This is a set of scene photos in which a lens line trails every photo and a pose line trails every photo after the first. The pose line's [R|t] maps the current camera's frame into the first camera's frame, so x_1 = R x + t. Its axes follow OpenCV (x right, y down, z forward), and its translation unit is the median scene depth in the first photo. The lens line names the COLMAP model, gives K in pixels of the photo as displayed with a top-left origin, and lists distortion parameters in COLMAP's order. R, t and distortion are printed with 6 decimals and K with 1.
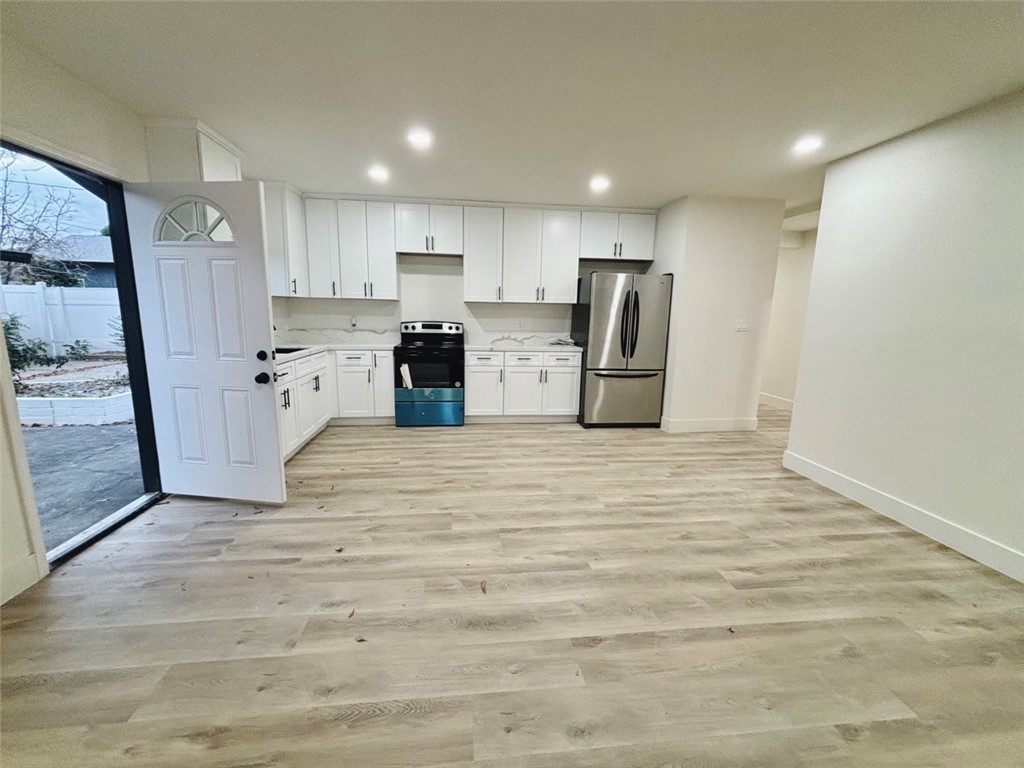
lens RADIAL K [[419.1, 0, 505.8], [0, 419.1, 387.7], [0, 0, 1]] dist [-0.004817, 0.001771]
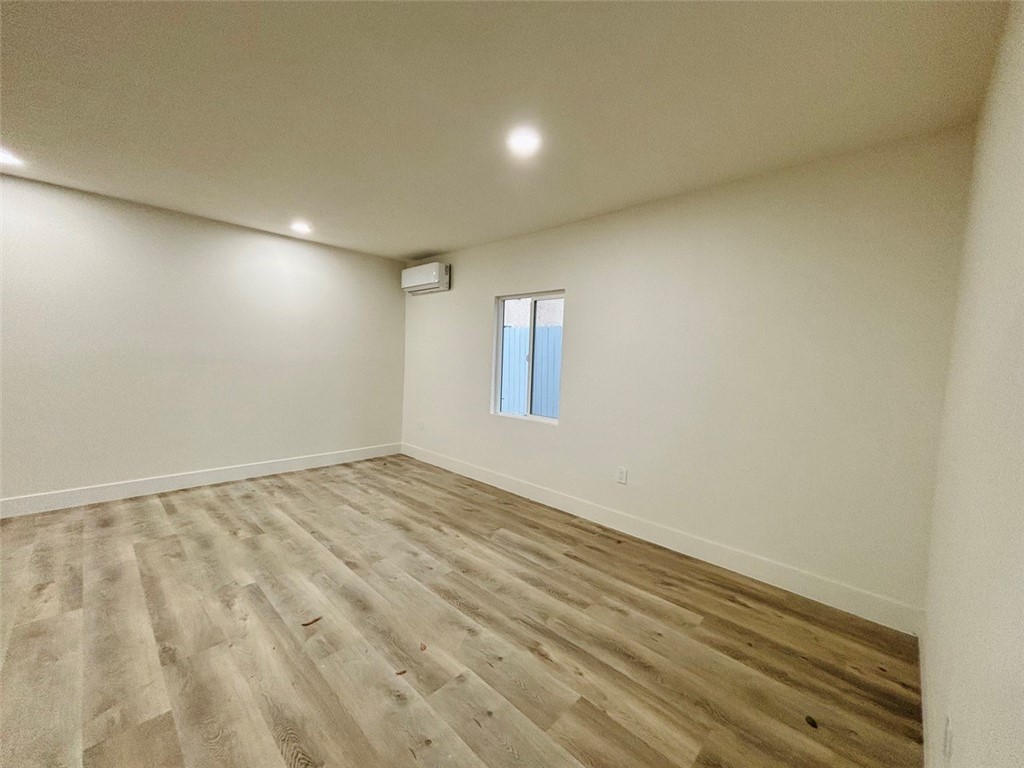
lens RADIAL K [[419.1, 0, 515.5], [0, 419.1, 379.0], [0, 0, 1]] dist [-0.004817, 0.001771]
pose [[-0.640007, -0.084655, 0.763692, -0.876319], [0.096410, 0.977210, 0.189119, -0.191726], [-0.762297, 0.194665, -0.617259, 0.920490]]
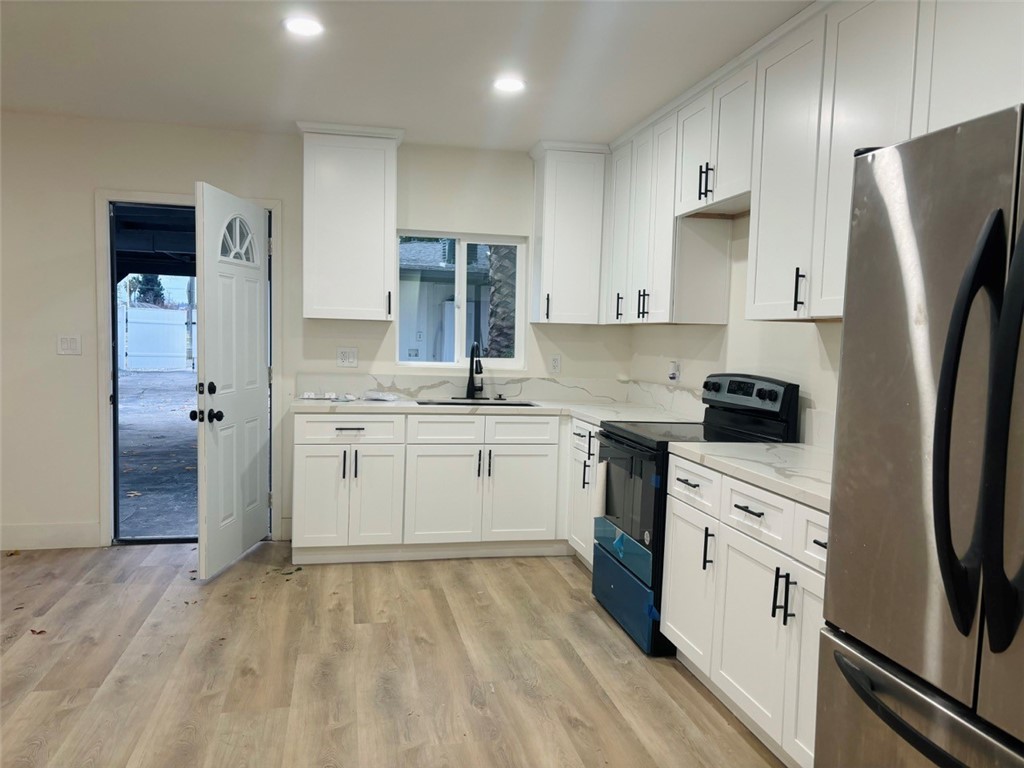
lens RADIAL K [[770.0, 0, 517.5], [0, 770.0, 399.9], [0, 0, 1]] dist [0.044641, -0.046436]
pose [[0.117554, 0.069249, -0.990649, 1.030152], [-0.205973, 0.977573, 0.043893, -0.256871], [0.971471, 0.198887, 0.129181, 1.471408]]
